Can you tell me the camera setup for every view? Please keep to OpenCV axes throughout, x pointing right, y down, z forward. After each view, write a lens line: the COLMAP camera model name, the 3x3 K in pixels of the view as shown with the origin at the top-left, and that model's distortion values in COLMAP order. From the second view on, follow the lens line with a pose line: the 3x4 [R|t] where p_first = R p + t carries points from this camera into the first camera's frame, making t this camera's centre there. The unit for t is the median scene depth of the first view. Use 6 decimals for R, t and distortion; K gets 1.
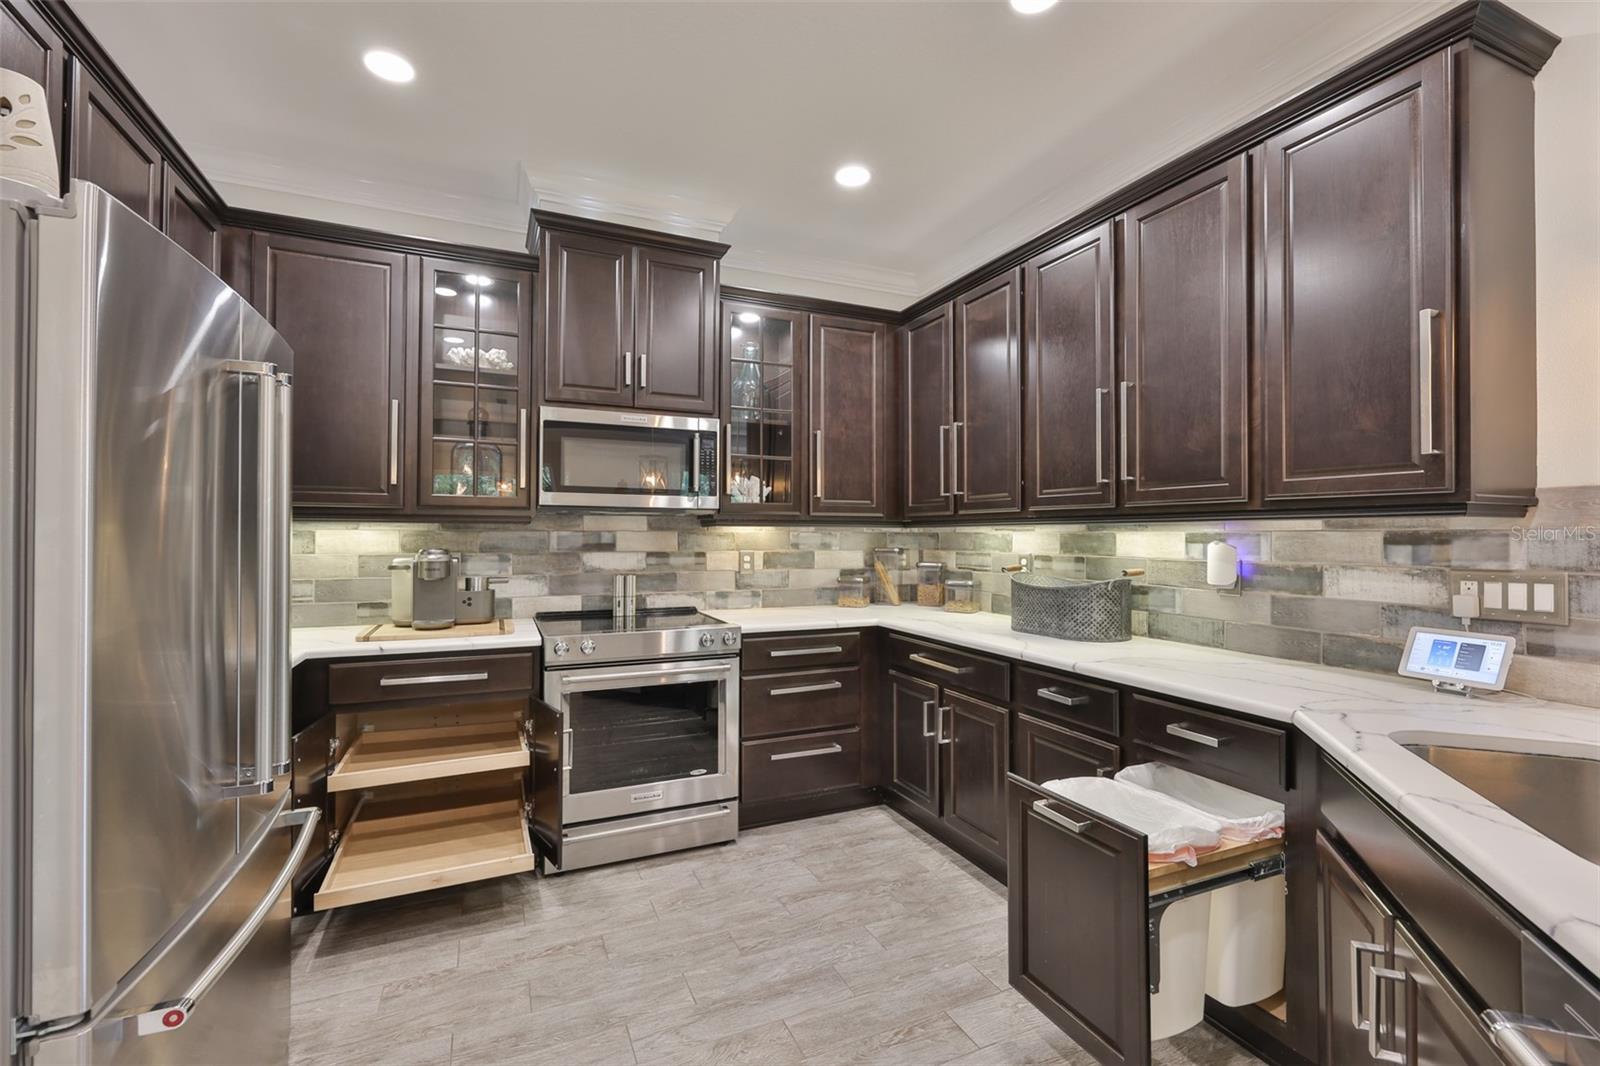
lens RADIAL K [[711.5, 0, 854.9], [0, 711.5, 531.7], [0, 0, 1]] dist [-0.010678, 0.002761]
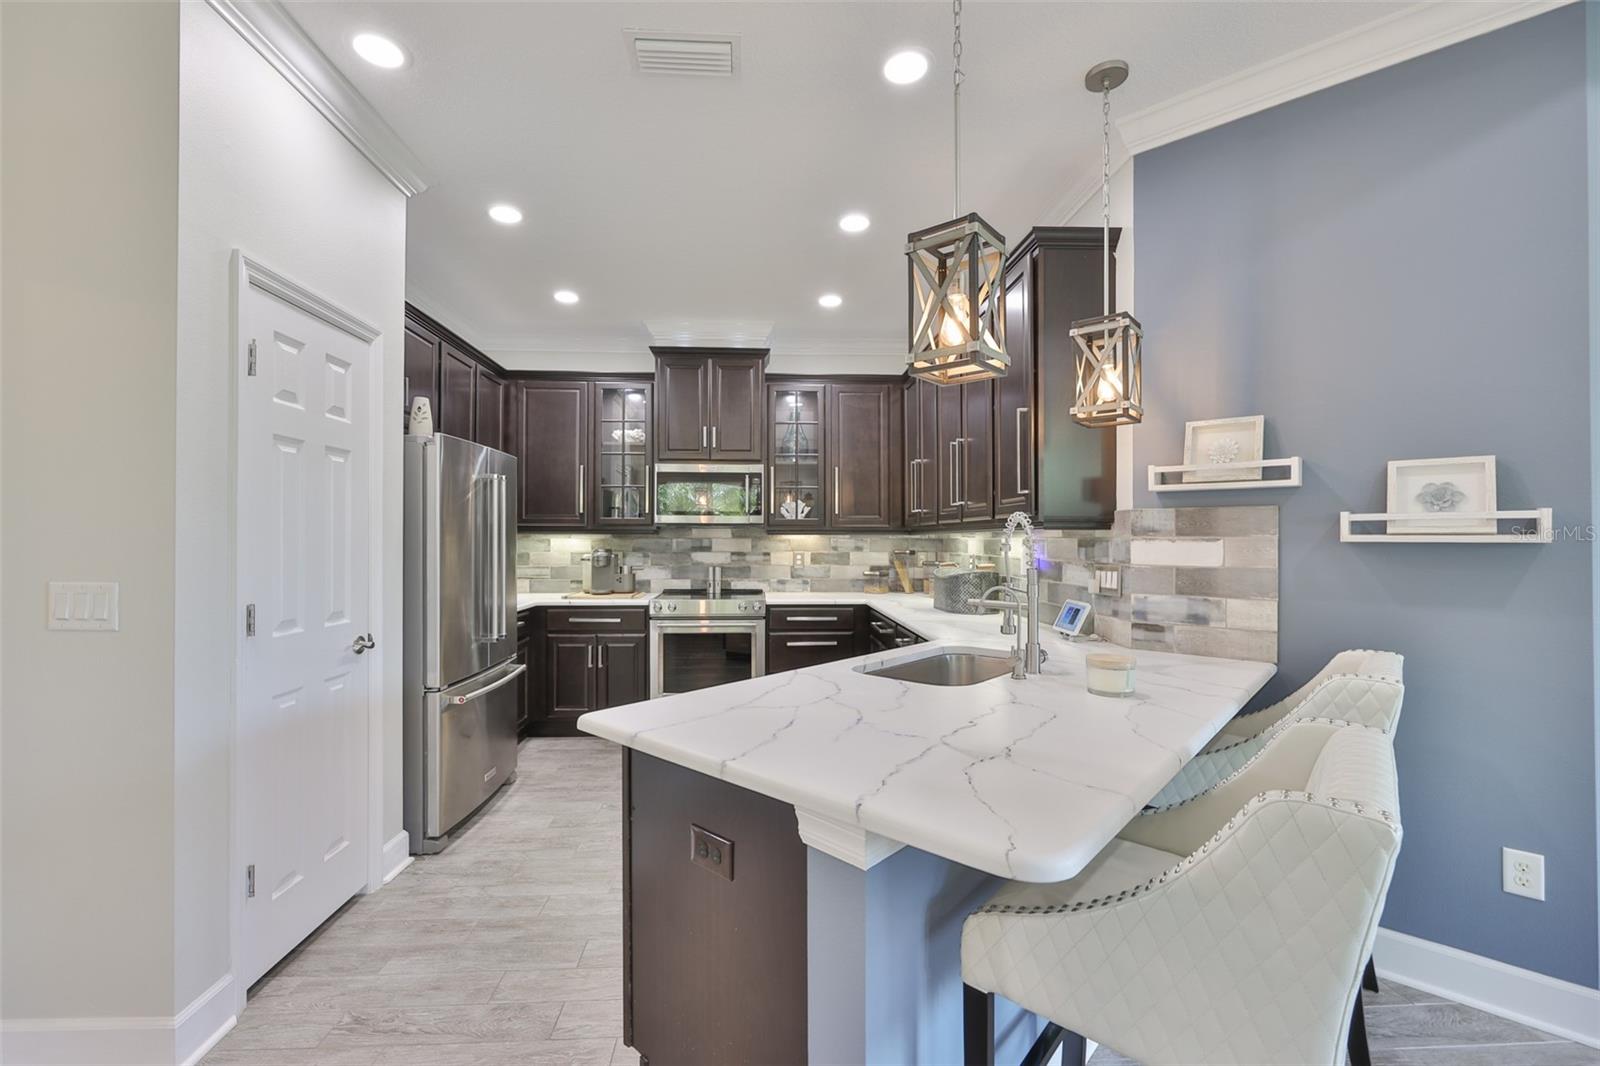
lens RADIAL K [[673.7, 0, 779.1], [0, 673.7, 540.8], [0, 0, 1]] dist [-0.004582, 0.000845]
pose [[0.913205, -0.001811, -0.407498, 0.448349], [0.004093, 0.999980, 0.004730, -0.002343], [0.407481, -0.005988, 0.913194, -0.315745]]
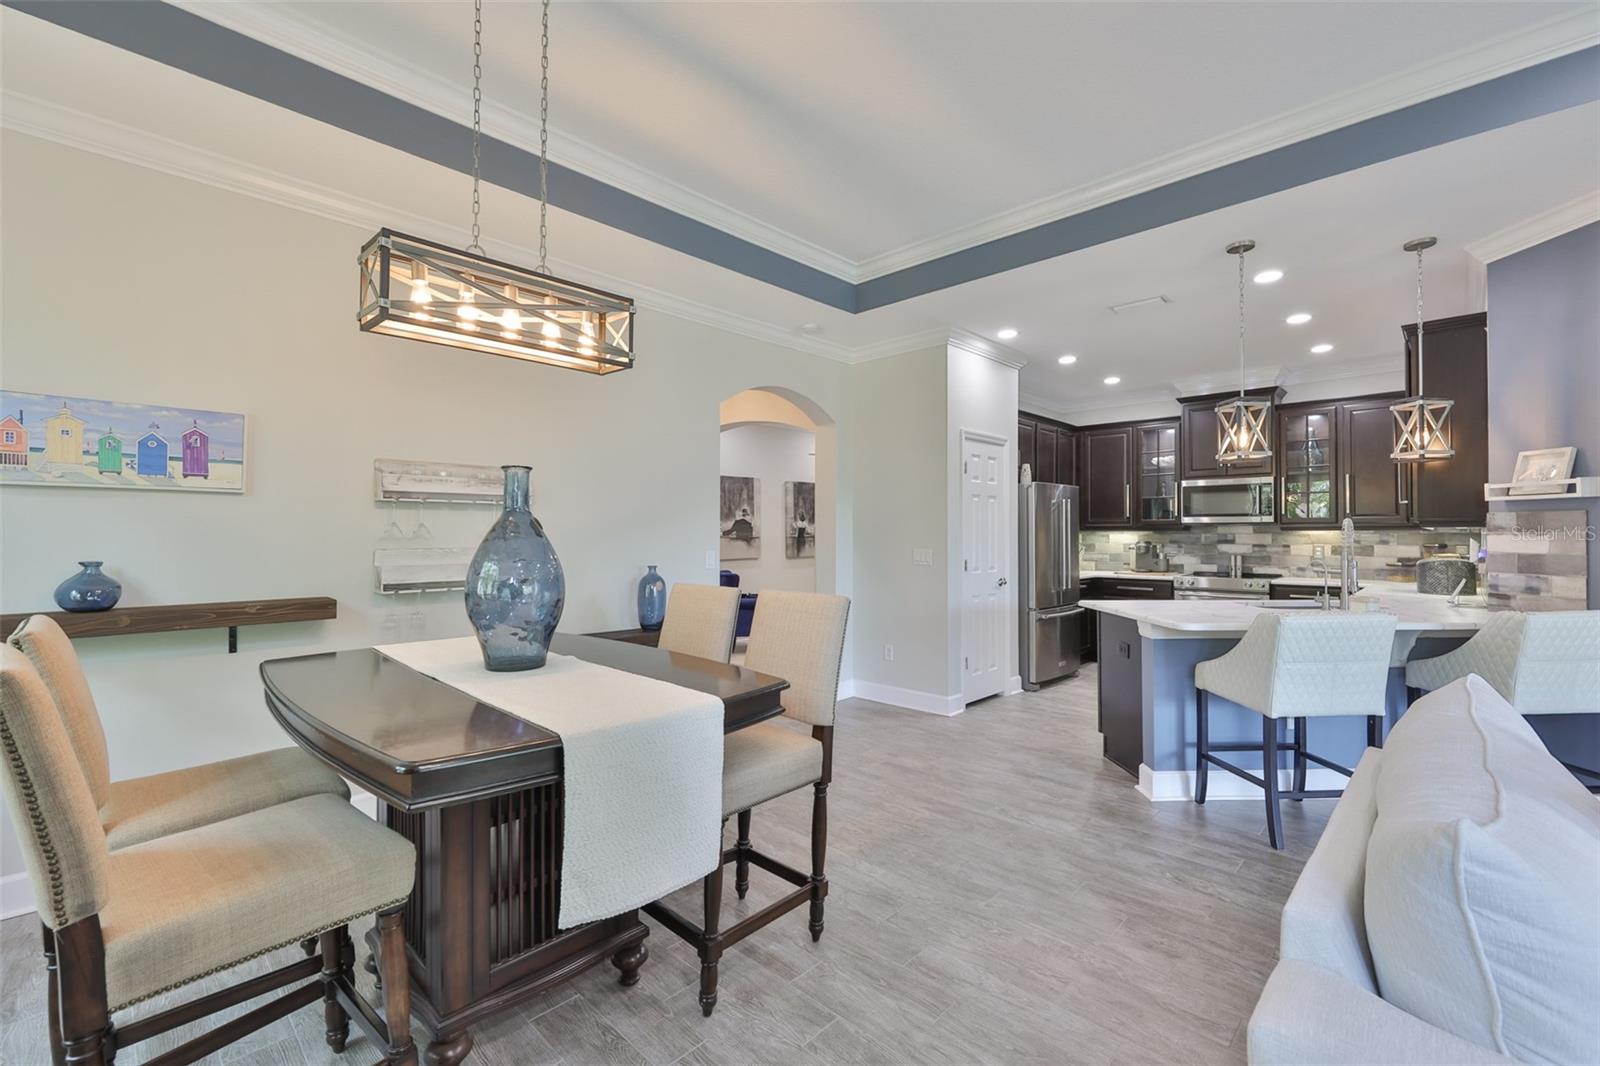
lens RADIAL K [[673.7, 0, 809.1], [0, 673.7, 528.4], [0, 0, 1]] dist [-0.004582, 0.000845]
pose [[0.337246, -0.012710, -0.941331, 1.184403], [0.007115, 0.999915, -0.010952, -0.004023], [0.941390, -0.003004, 0.337308, -0.873793]]
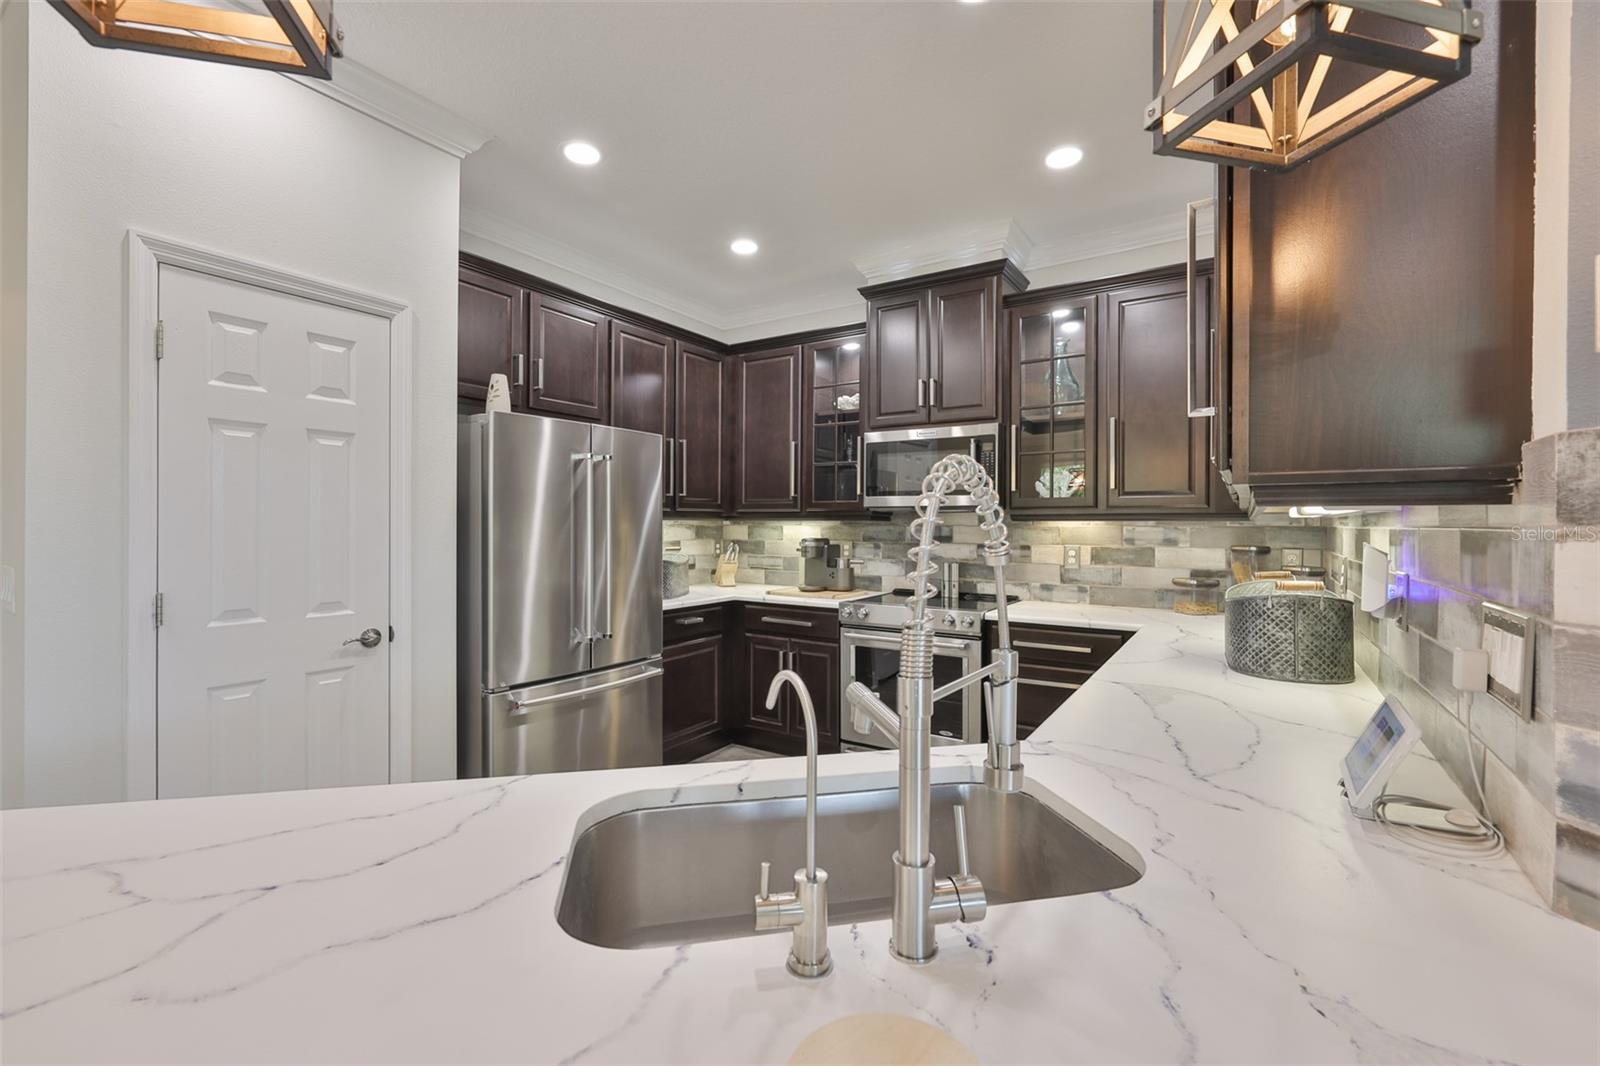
lens RADIAL K [[673.7, 0, 810.9], [0, 673.7, 524.0], [0, 0, 1]] dist [-0.004582, 0.000845]
pose [[0.518133, -0.002795, -0.855295, 0.569883], [0.002196, 0.999996, -0.001938, -0.002413], [0.855297, -0.000874, 0.518137, 0.243253]]
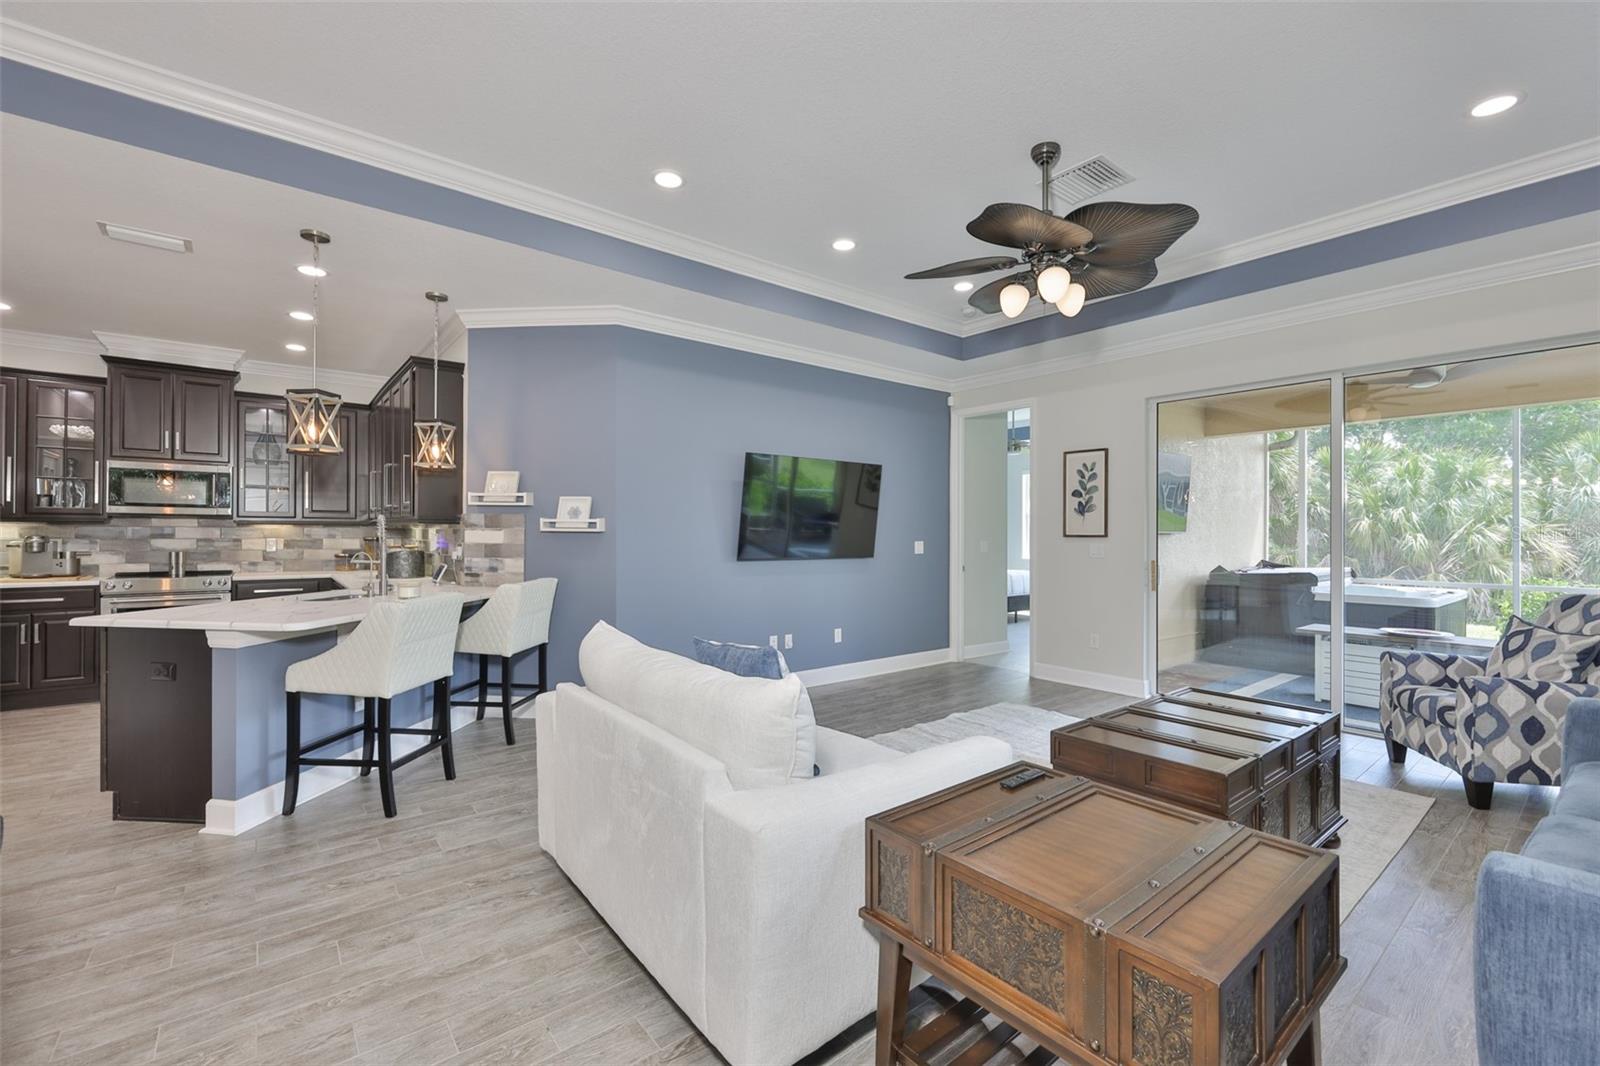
lens RADIAL K [[673.7, 0, 786.4], [0, 673.7, 532.1], [0, 0, 1]] dist [-0.004582, 0.000845]
pose [[0.977651, 0.003298, 0.210210, 0.896029], [-0.004439, 0.999978, 0.004952, -0.003525], [-0.210189, -0.005774, 0.977644, -1.060525]]
